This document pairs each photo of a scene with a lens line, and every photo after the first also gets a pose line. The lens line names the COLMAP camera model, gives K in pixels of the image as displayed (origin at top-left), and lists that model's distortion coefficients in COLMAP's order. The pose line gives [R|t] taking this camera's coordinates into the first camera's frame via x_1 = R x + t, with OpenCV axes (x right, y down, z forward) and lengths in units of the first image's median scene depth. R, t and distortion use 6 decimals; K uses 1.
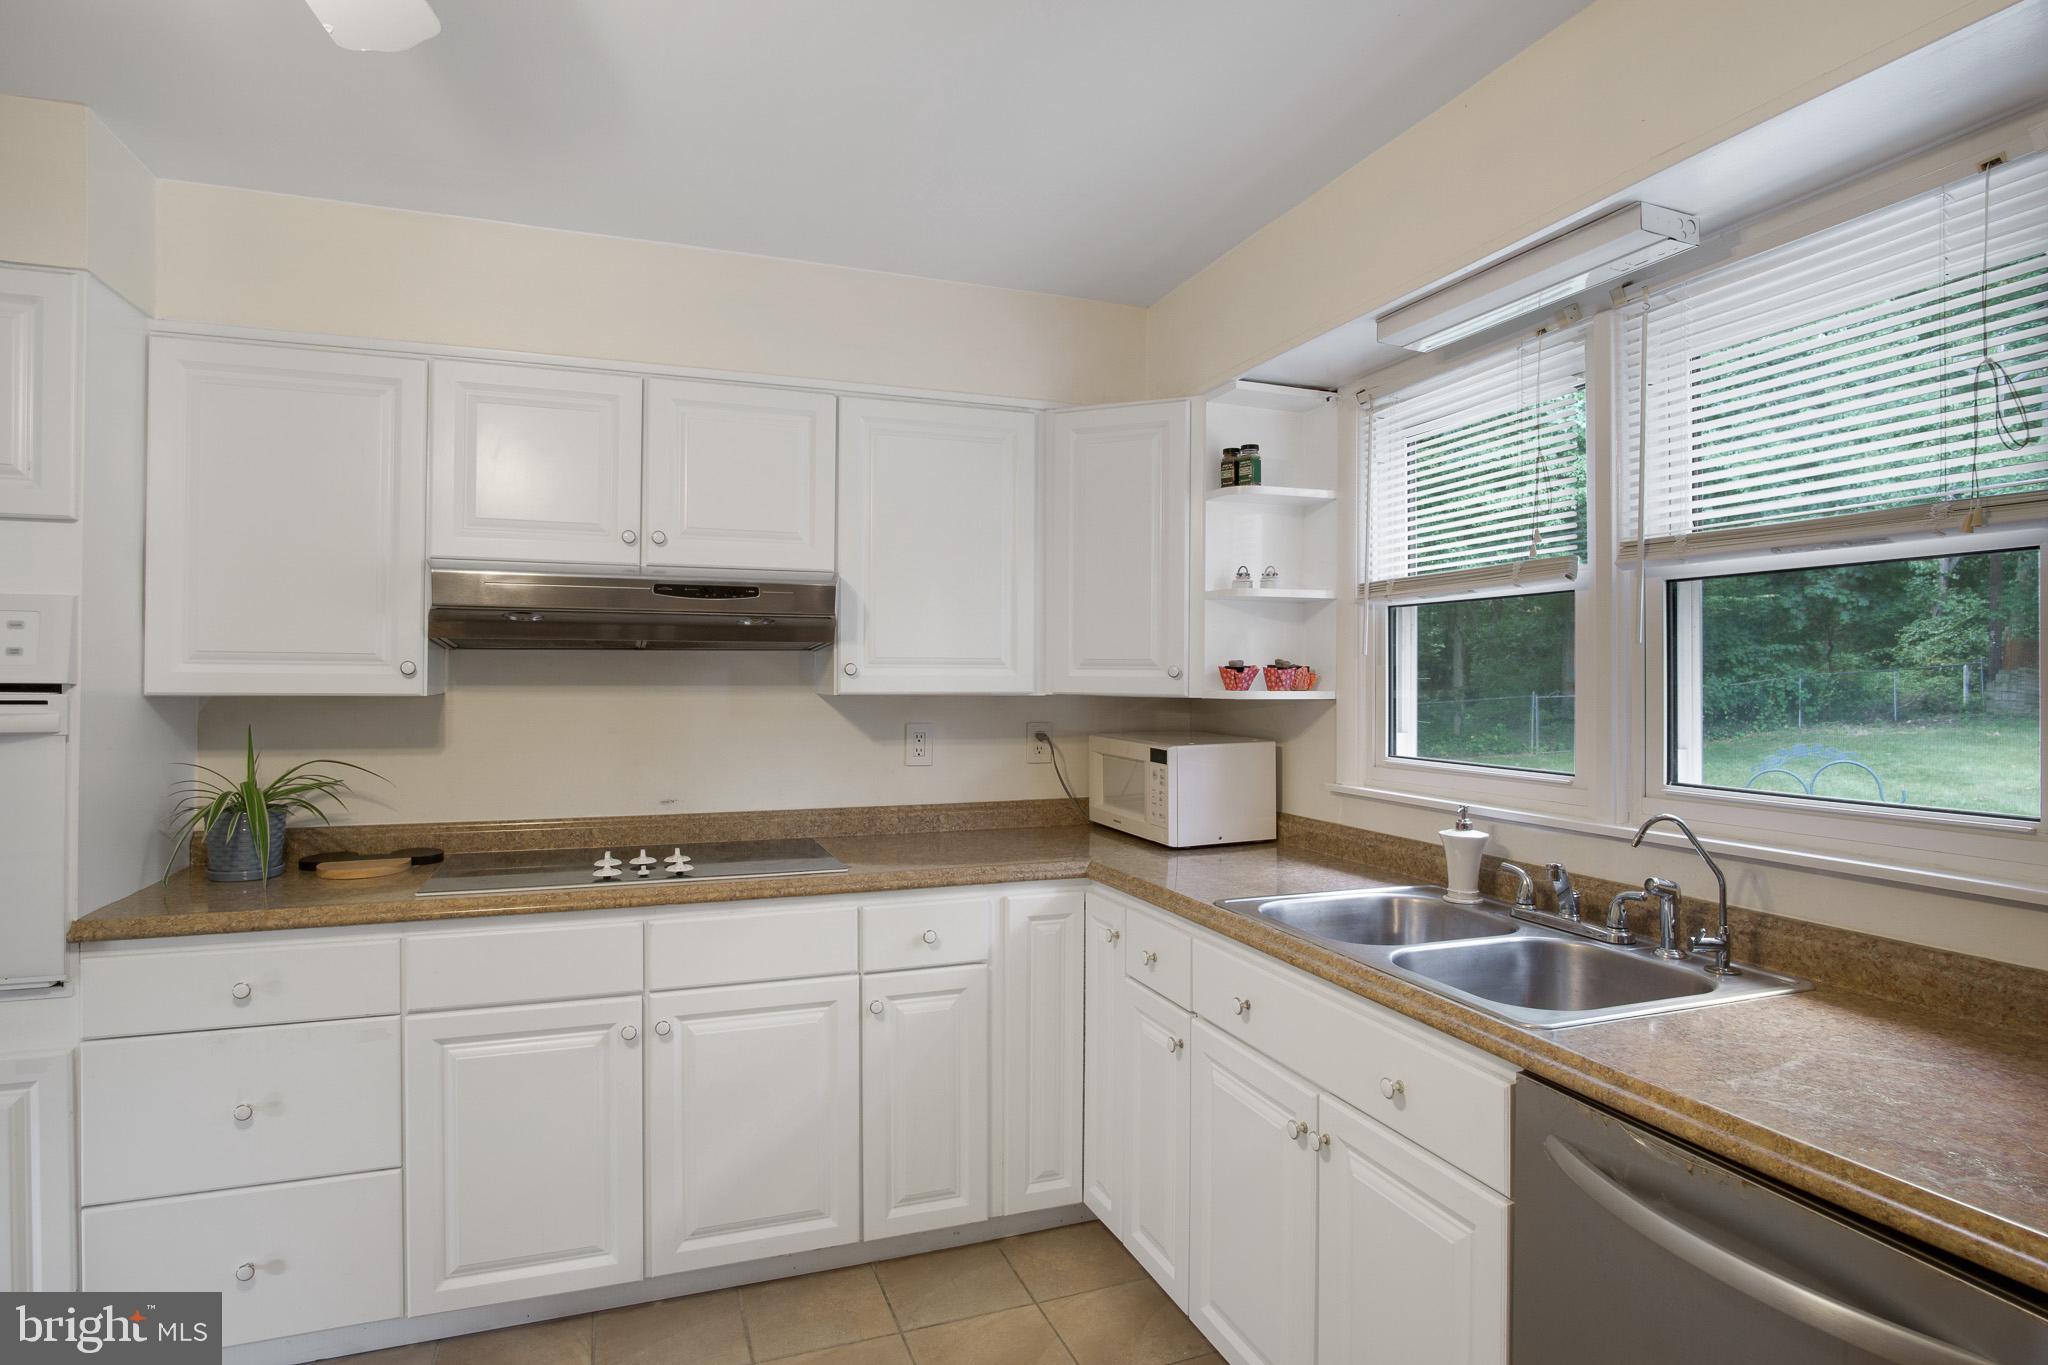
lens RADIAL K [[1120.2, 0, 1026.8], [0, 1120.2, 676.2], [0, 0, 1]] dist [-0.025901, 0.002702]
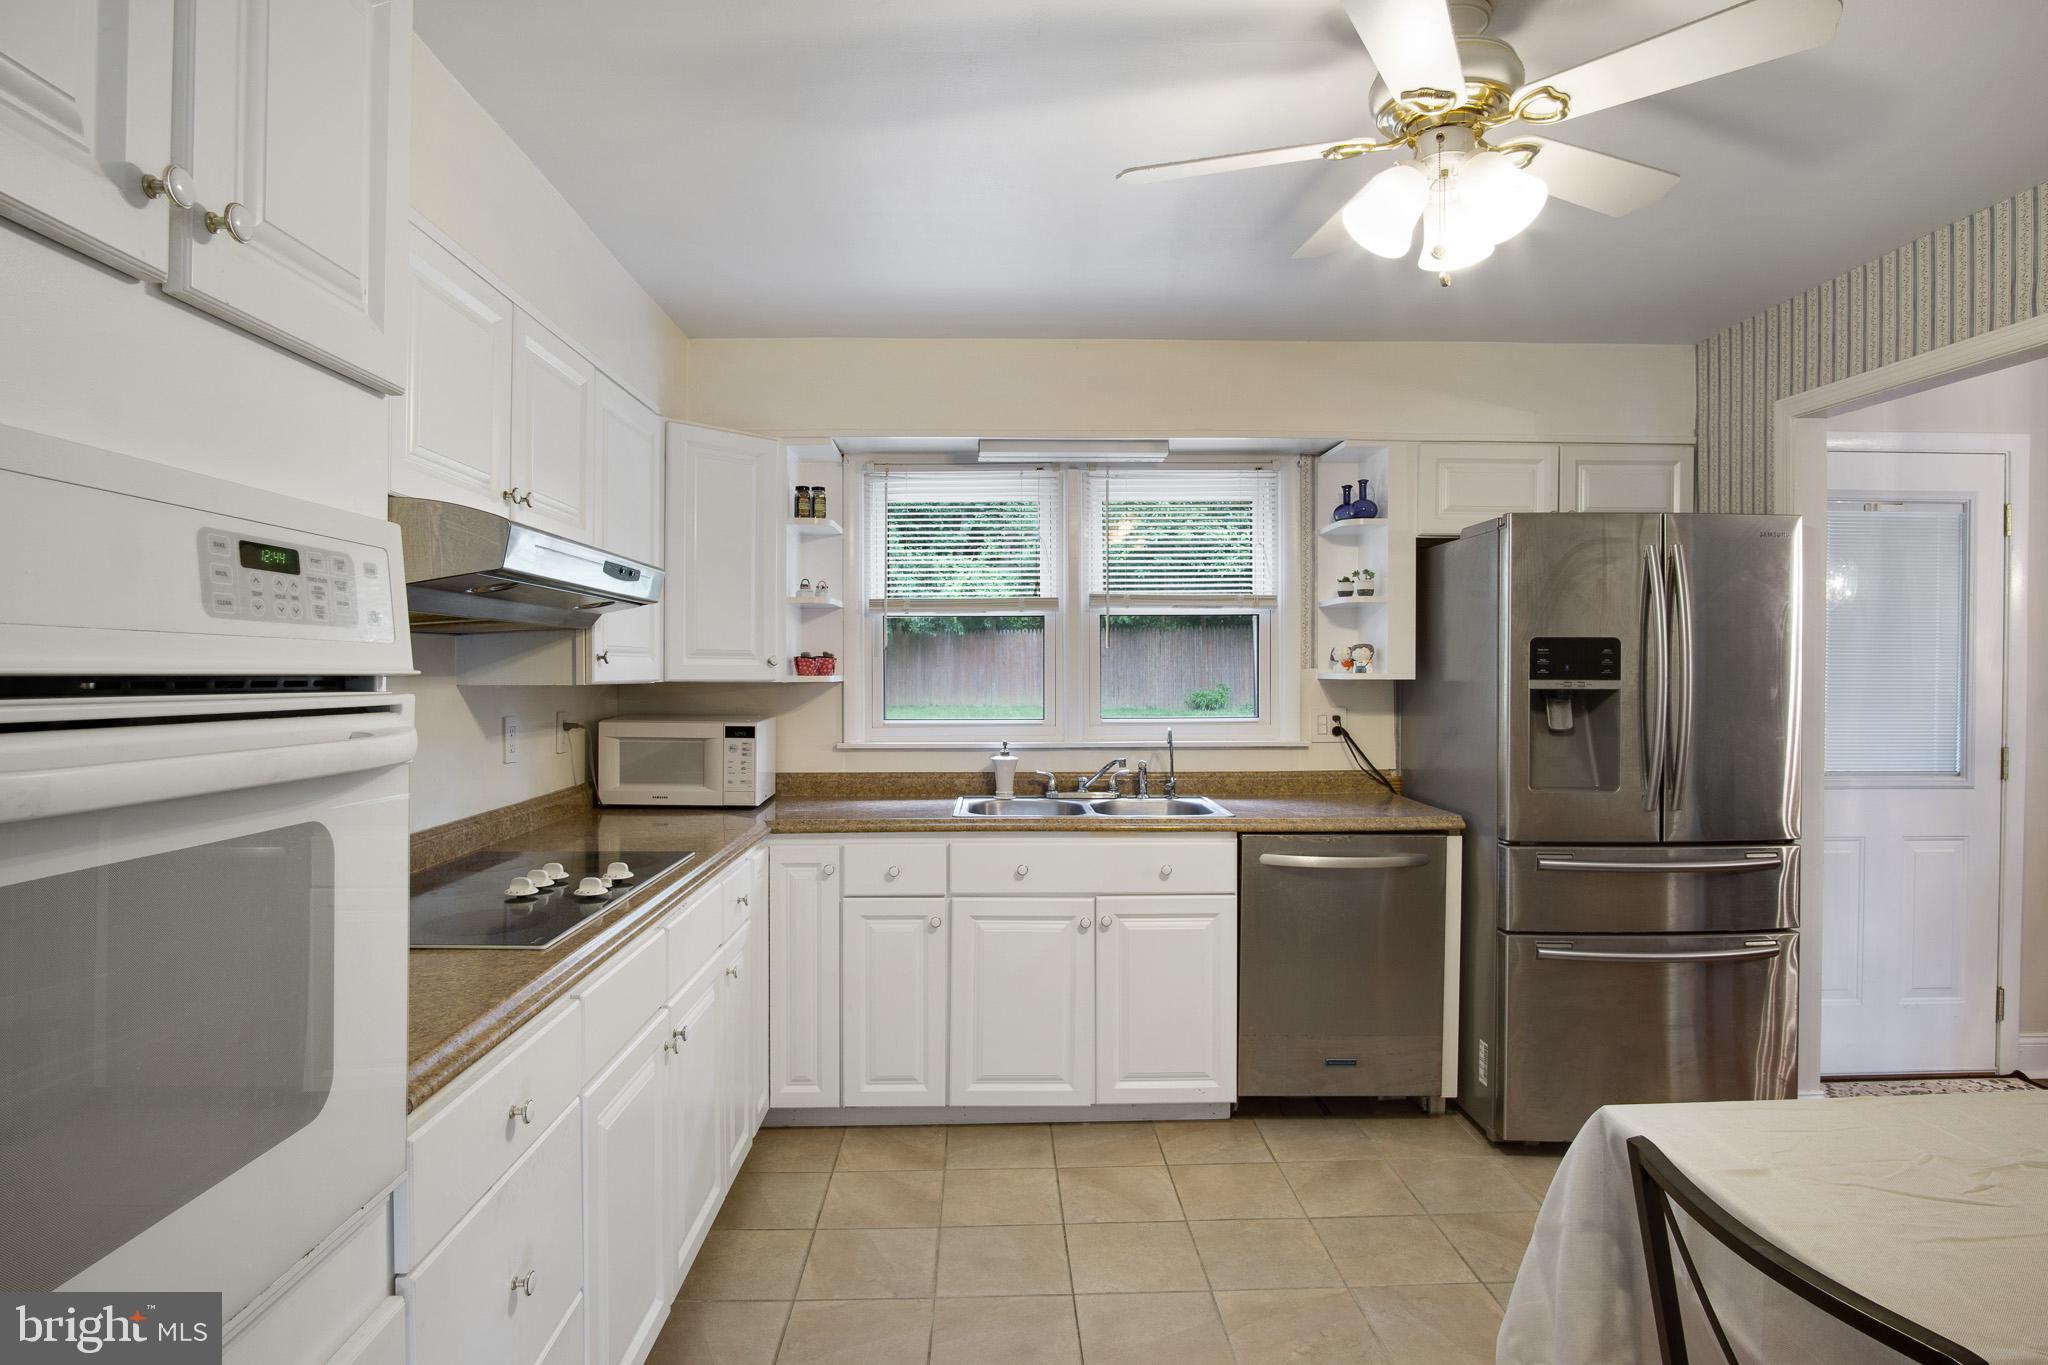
lens RADIAL K [[1120.2, 0, 1026.8], [0, 1120.2, 676.2], [0, 0, 1]] dist [-0.025901, 0.002702]
pose [[0.297798, -0.007625, 0.954598, -0.962284], [0.002057, 0.999971, 0.007346, 0.004087], [-0.954627, -0.000224, 0.297805, 0.374522]]
